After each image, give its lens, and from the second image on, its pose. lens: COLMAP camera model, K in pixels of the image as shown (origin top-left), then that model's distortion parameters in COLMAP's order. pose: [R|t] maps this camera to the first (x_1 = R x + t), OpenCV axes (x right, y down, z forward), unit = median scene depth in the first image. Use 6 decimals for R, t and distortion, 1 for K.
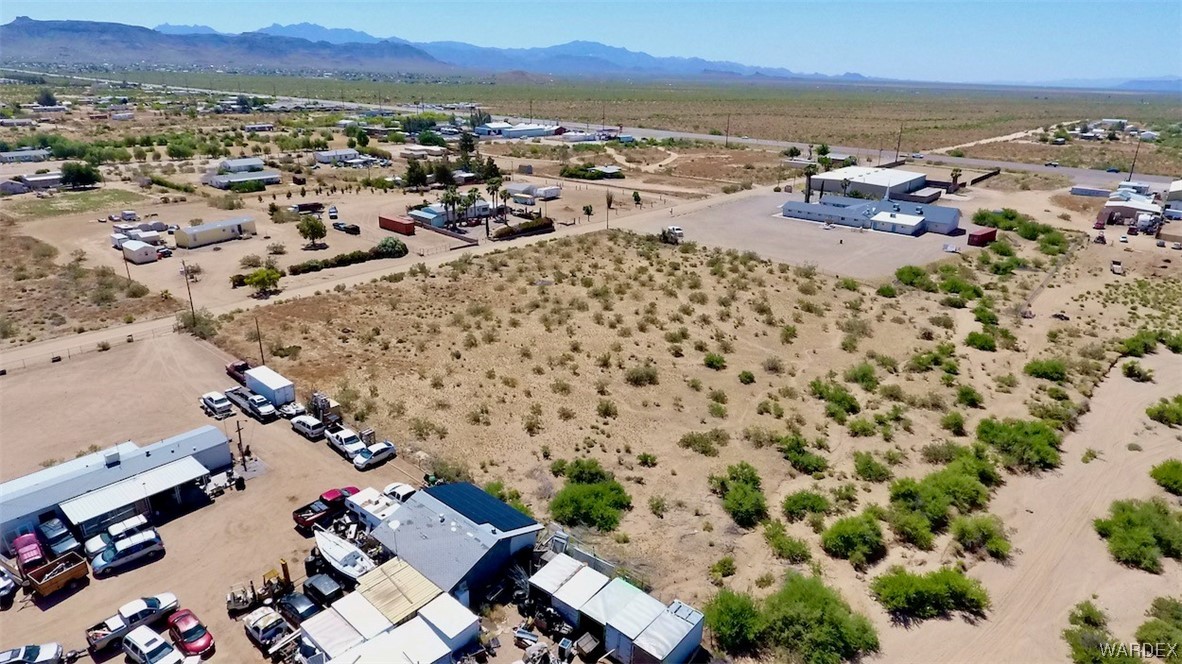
lens RADIAL K [[693.5, 0, 591.0], [0, 693.5, 332.0], [0, 0, 1]] dist [-0.003940, -0.000147]
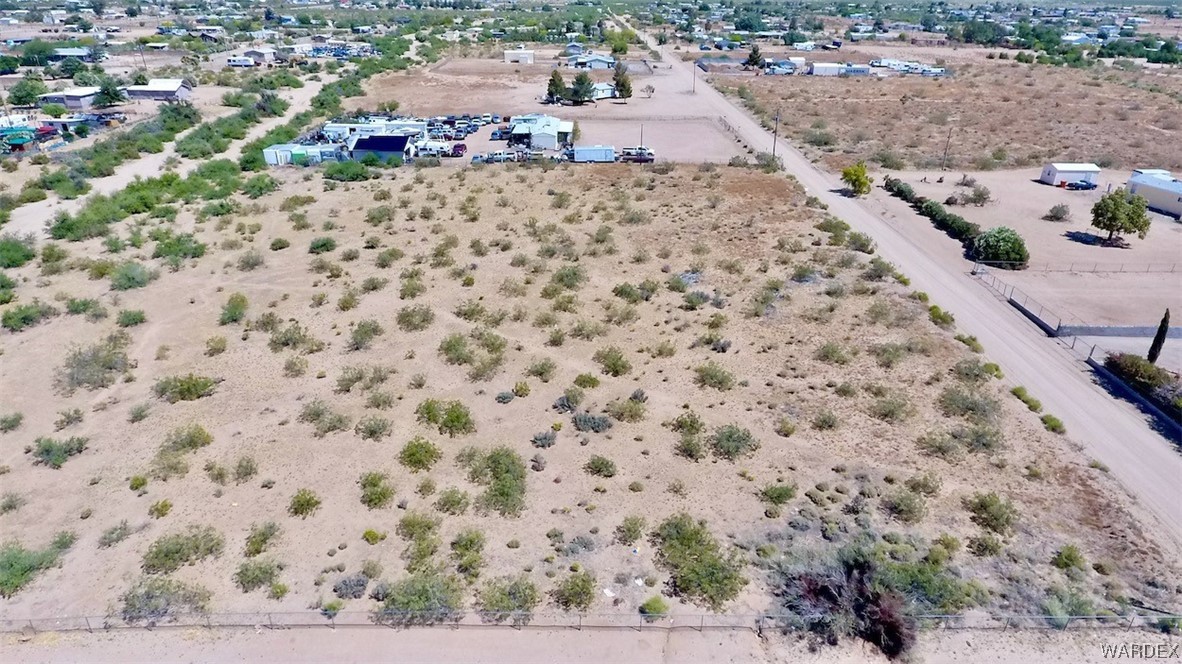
lens RADIAL K [[693.5, 0, 591.0], [0, 693.5, 332.0], [0, 0, 1]] dist [-0.003940, -0.000147]
pose [[-0.761055, 0.258477, -0.594966, 0.416463], [-0.256096, 0.722962, 0.641671, -0.466394], [0.595995, 0.640715, -0.484019, 1.508412]]
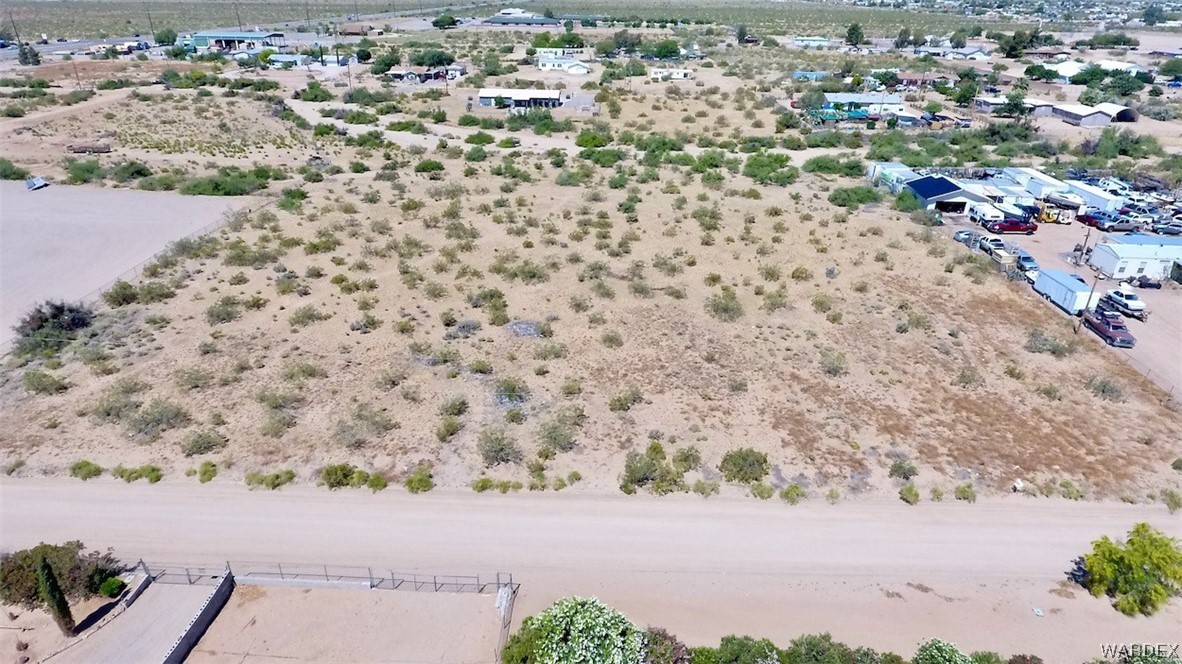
lens RADIAL K [[693.5, 0, 591.0], [0, 693.5, 332.0], [0, 0, 1]] dist [-0.003940, -0.000147]
pose [[-0.614958, -0.377069, 0.692564, -0.552858], [0.256169, 0.735104, 0.627694, -0.459498], [-0.745791, 0.563419, -0.355465, 1.376128]]
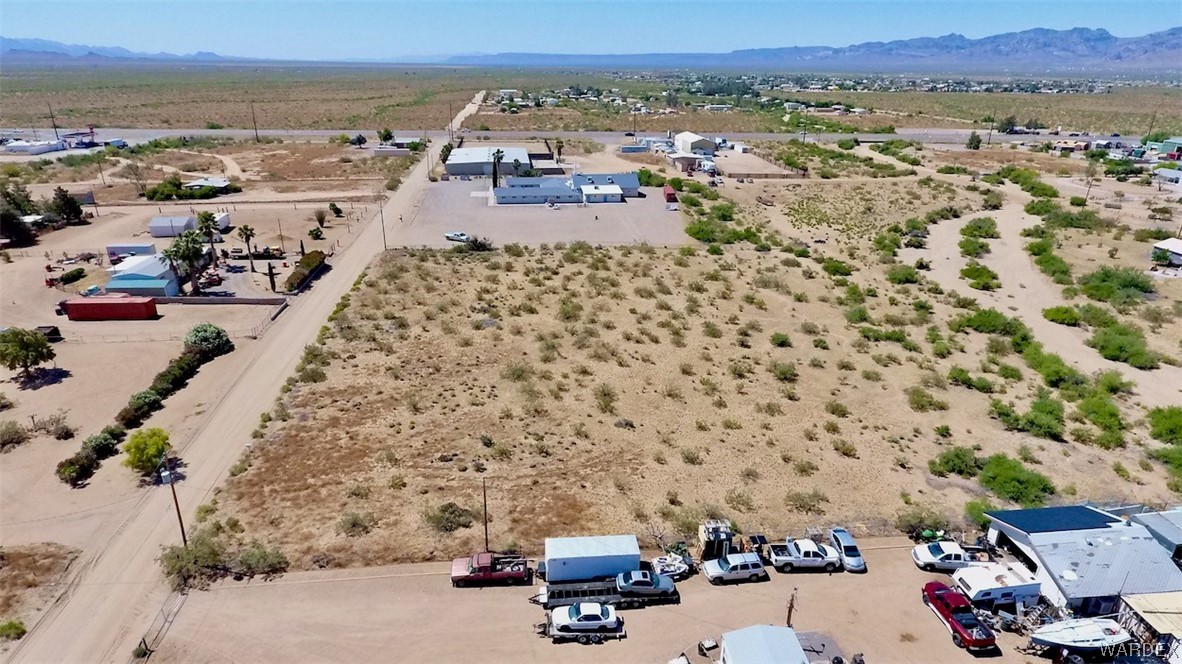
lens RADIAL K [[693.5, 0, 591.0], [0, 693.5, 332.0], [0, 0, 1]] dist [-0.003940, -0.000147]
pose [[0.683264, -0.278381, 0.675022, -0.644859], [0.259980, 0.956637, 0.131365, -0.162630], [-0.682320, 0.085735, 0.726008, 0.386262]]
